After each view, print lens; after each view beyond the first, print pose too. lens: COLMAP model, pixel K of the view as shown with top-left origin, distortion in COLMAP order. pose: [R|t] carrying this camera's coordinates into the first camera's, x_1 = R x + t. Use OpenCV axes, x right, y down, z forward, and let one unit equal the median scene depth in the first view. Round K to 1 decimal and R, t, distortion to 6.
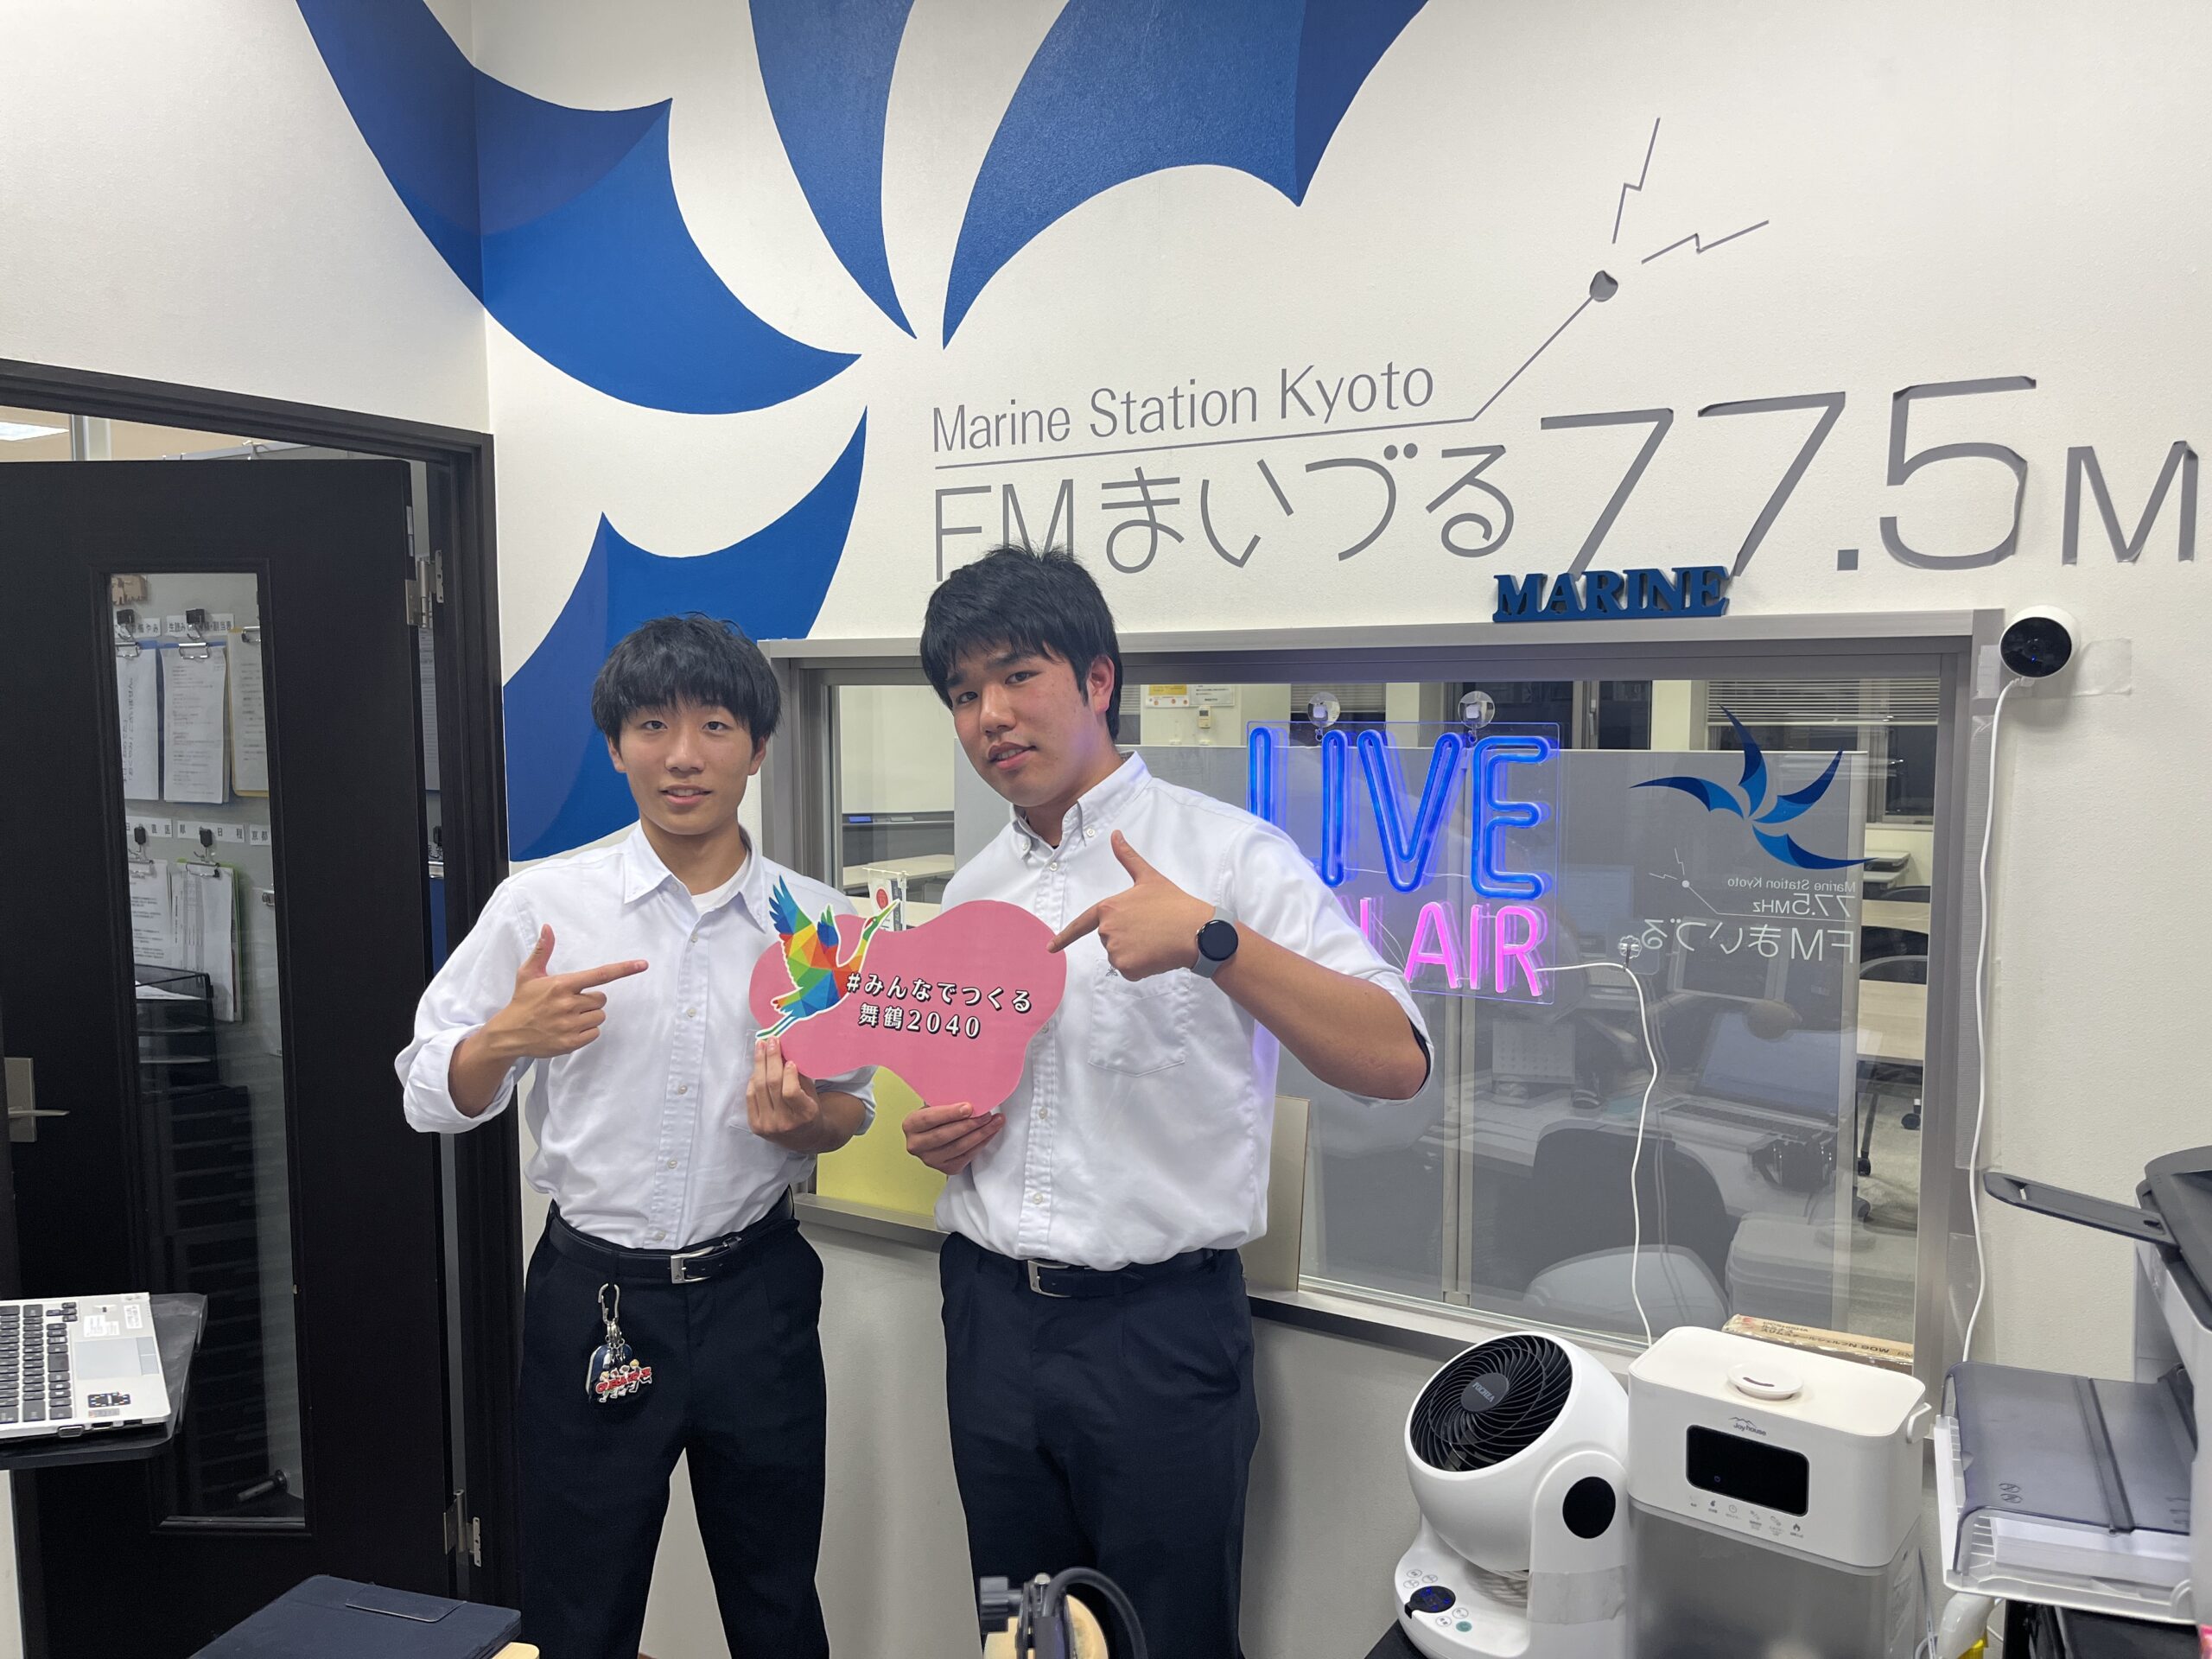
lens RADIAL K [[1671.2, 0, 1116.7], [0, 1671.2, 841.8], [0, 0, 1]] dist [0.049542, -0.068985]
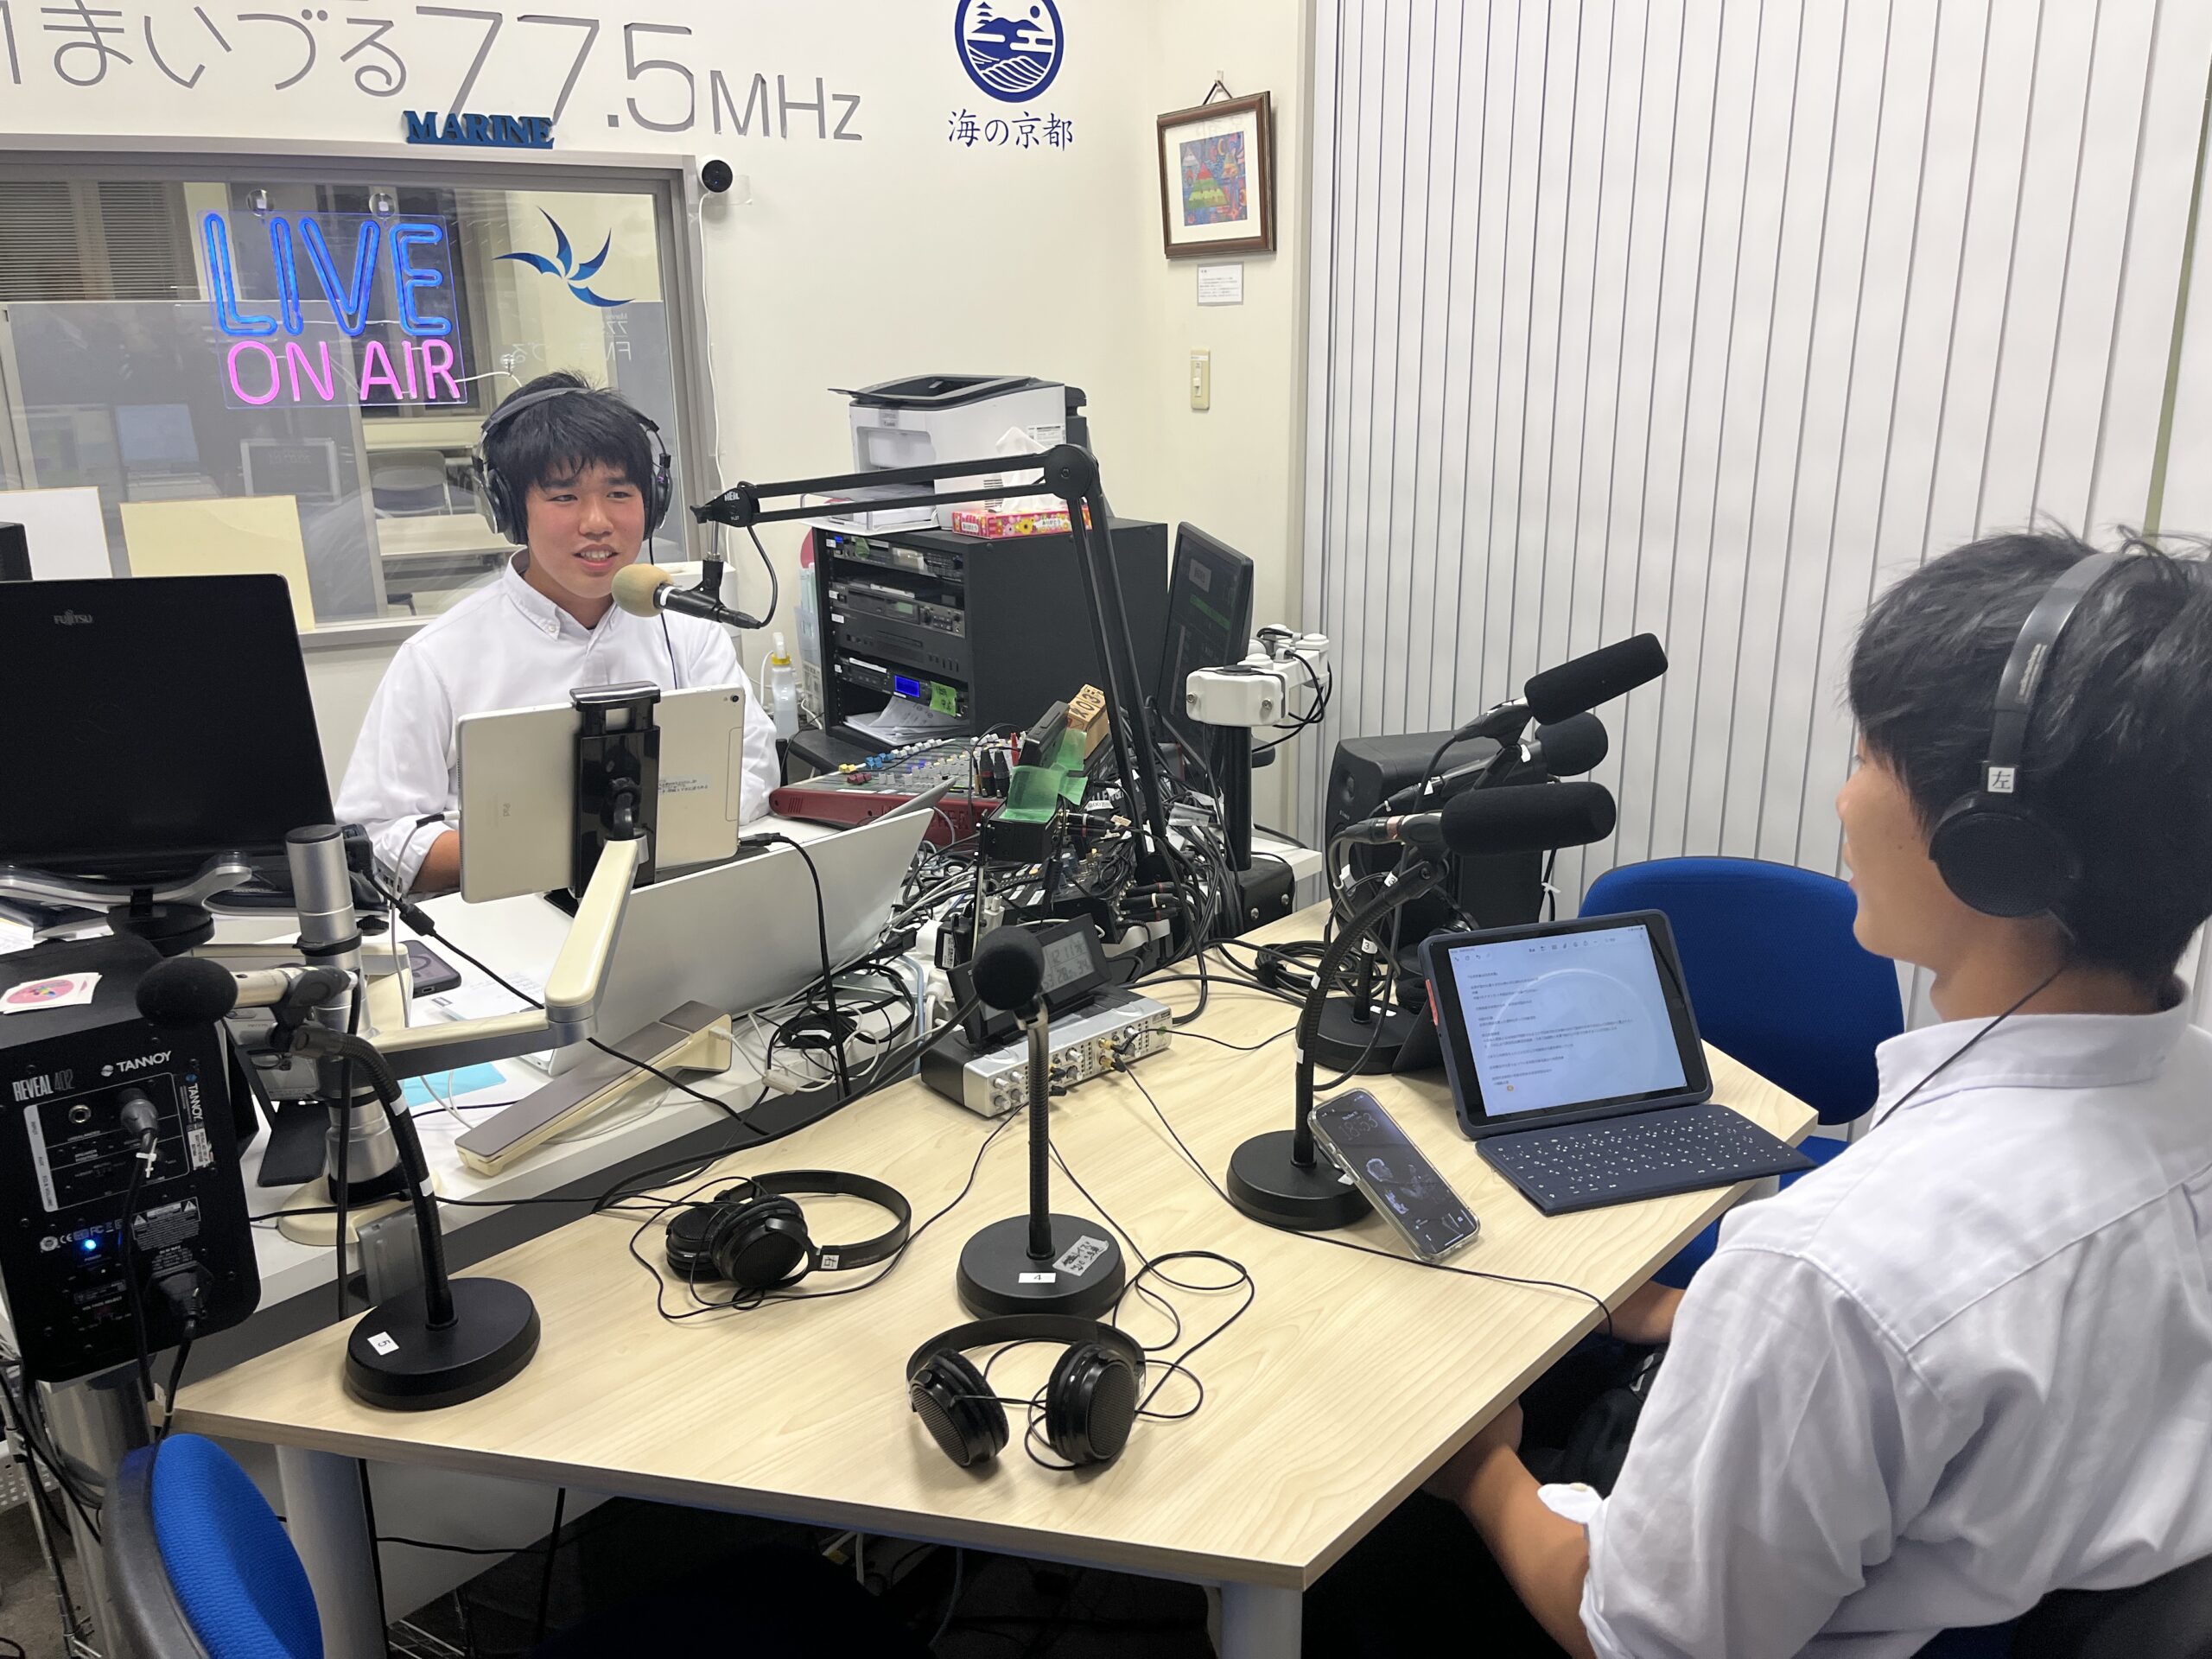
lens RADIAL K [[1671.2, 0, 1104.0], [0, 1671.2, 817.3], [0, 0, 1]] dist [0.049542, -0.068985]
pose [[0.494723, -0.242145, 0.834634, -0.885354], [0.089741, 0.969498, 0.228078, 0.170987], [-0.864405, -0.037934, 0.501364, -0.348959]]
